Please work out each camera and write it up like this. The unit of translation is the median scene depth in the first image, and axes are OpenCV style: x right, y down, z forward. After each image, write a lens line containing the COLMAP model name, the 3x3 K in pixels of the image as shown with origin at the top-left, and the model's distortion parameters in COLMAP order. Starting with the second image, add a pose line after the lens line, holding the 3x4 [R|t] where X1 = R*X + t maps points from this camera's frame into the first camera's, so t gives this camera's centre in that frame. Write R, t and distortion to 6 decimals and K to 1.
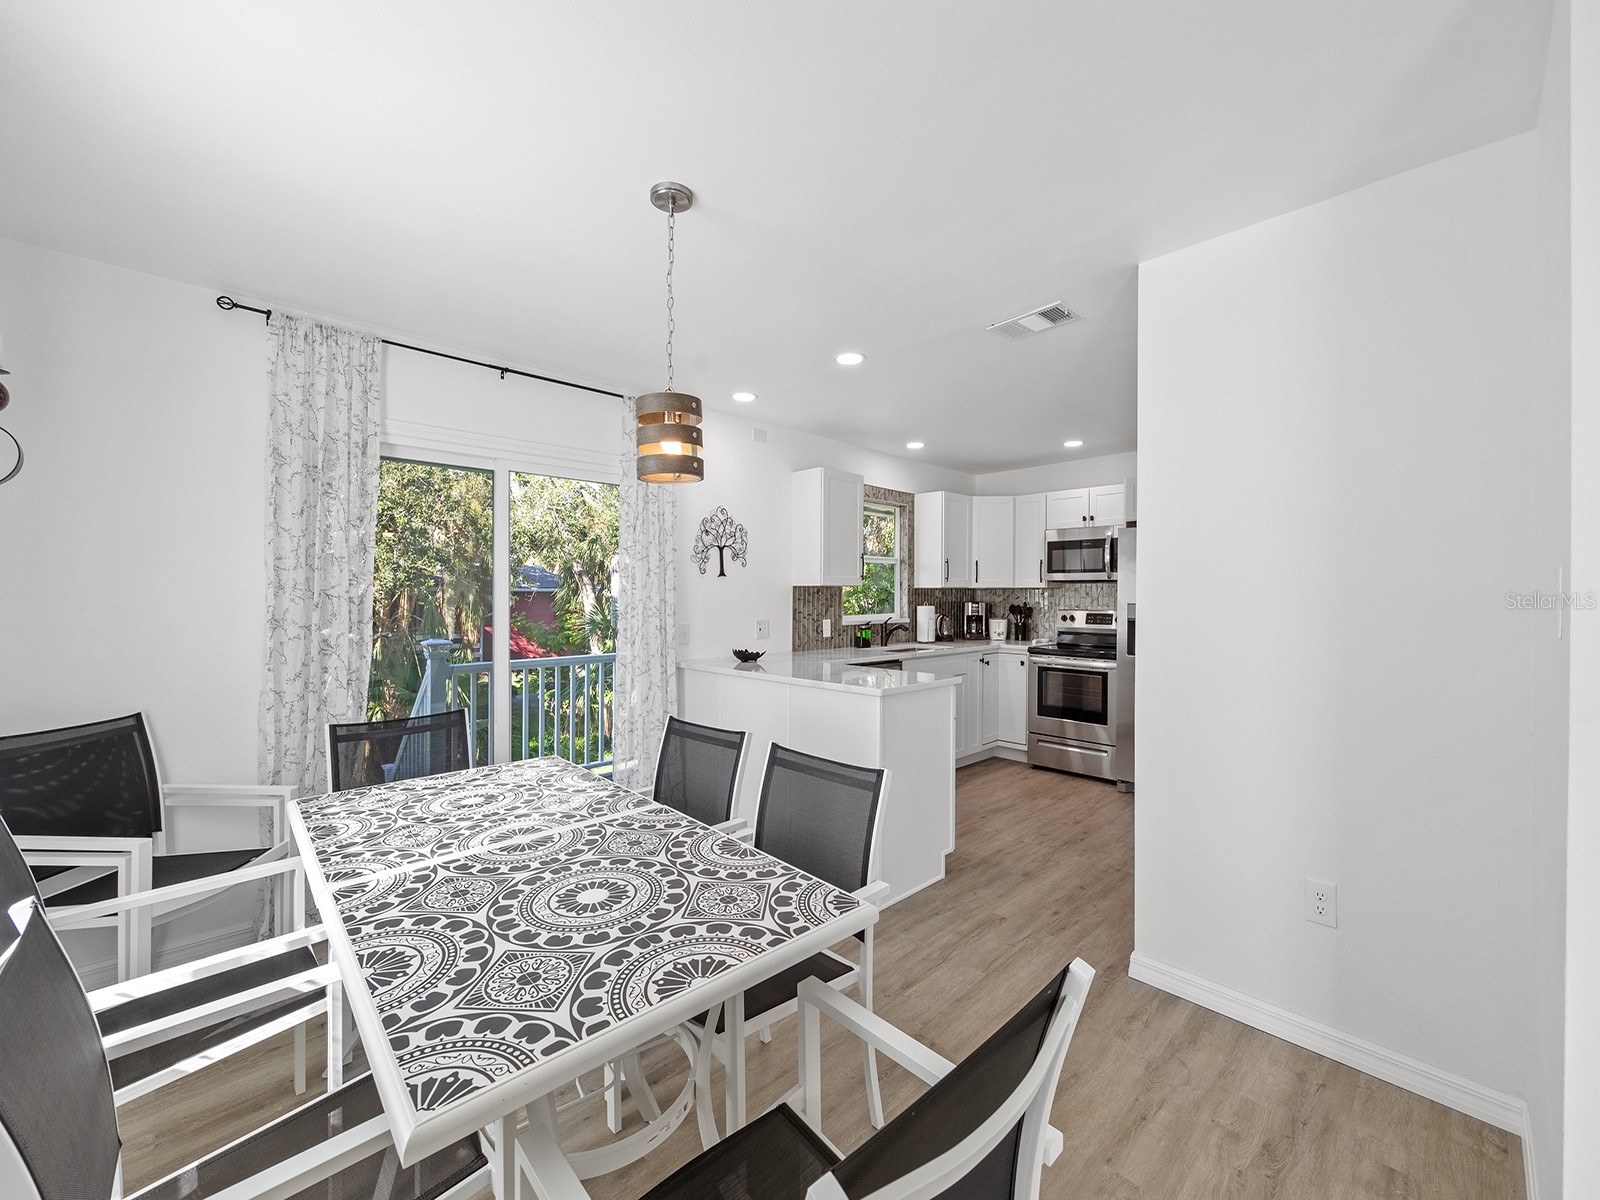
lens RADIAL K [[641.7, 0, 806.8], [0, 641.7, 595.1], [0, 0, 1]] dist [-0.002380, -0.000344]
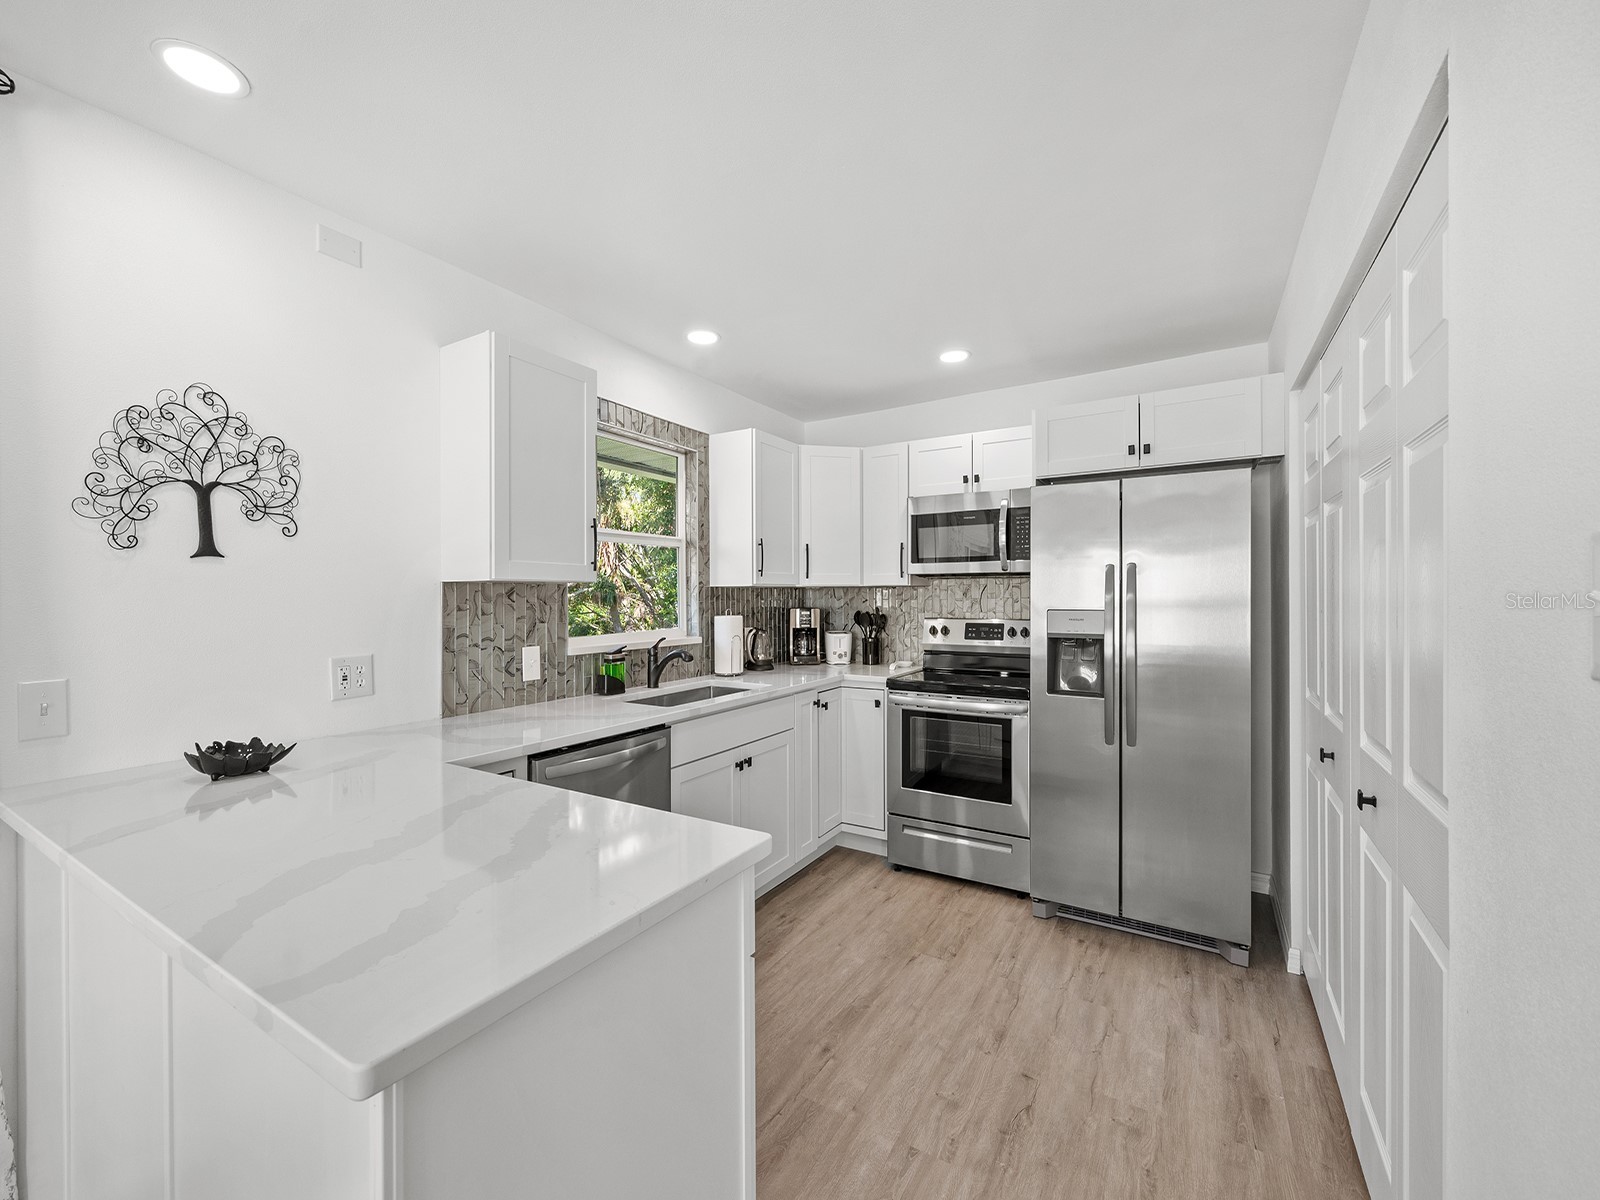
lens RADIAL K [[641.7, 0, 805.7], [0, 641.7, 601.3], [0, 0, 1]] dist [-0.002380, -0.000344]
pose [[0.966550, -0.009199, 0.256312, 0.102840], [0.007705, 0.999947, 0.006834, -0.000746], [-0.256361, -0.004630, 0.966570, 0.396767]]
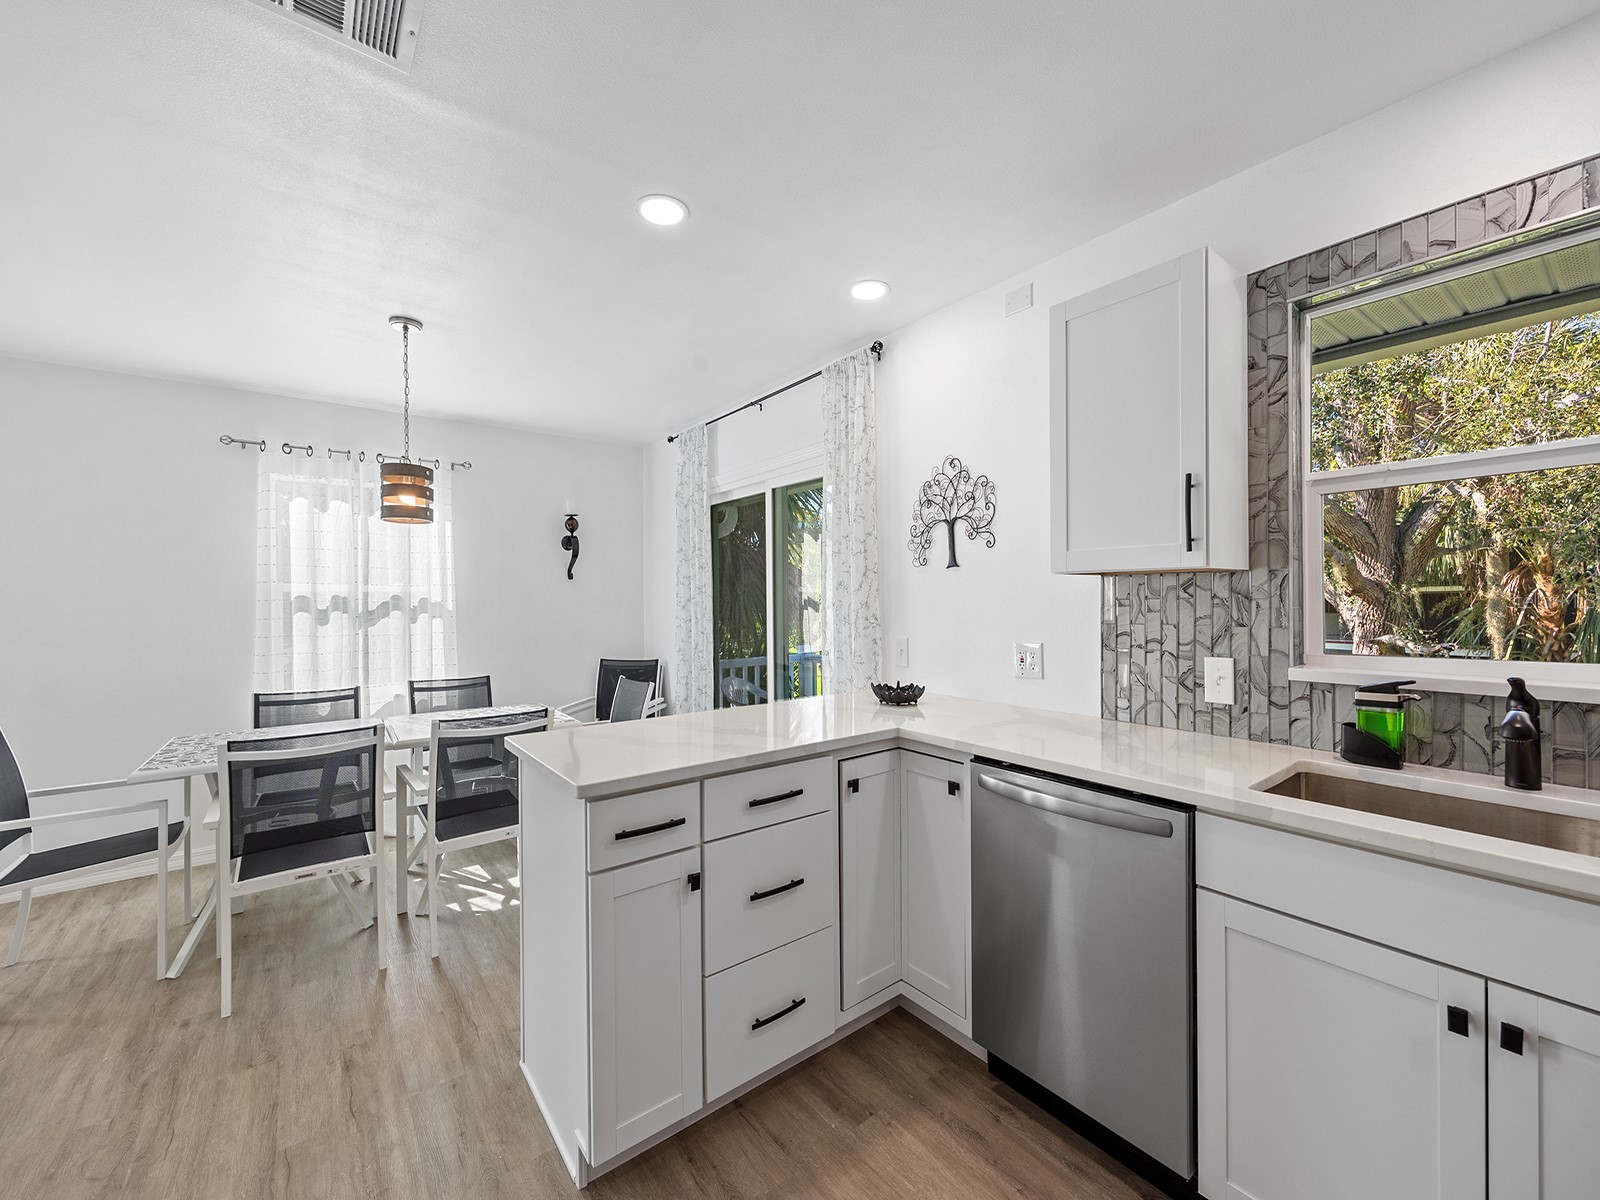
lens RADIAL K [[641.7, 0, 807.2], [0, 641.7, 597.2], [0, 0, 1]] dist [-0.002380, -0.000344]
pose [[-0.096264, -0.006177, -0.995337, 0.394402], [0.009493, 0.999930, -0.007124, 0.002250], [0.995311, -0.010135, -0.096199, 0.718196]]
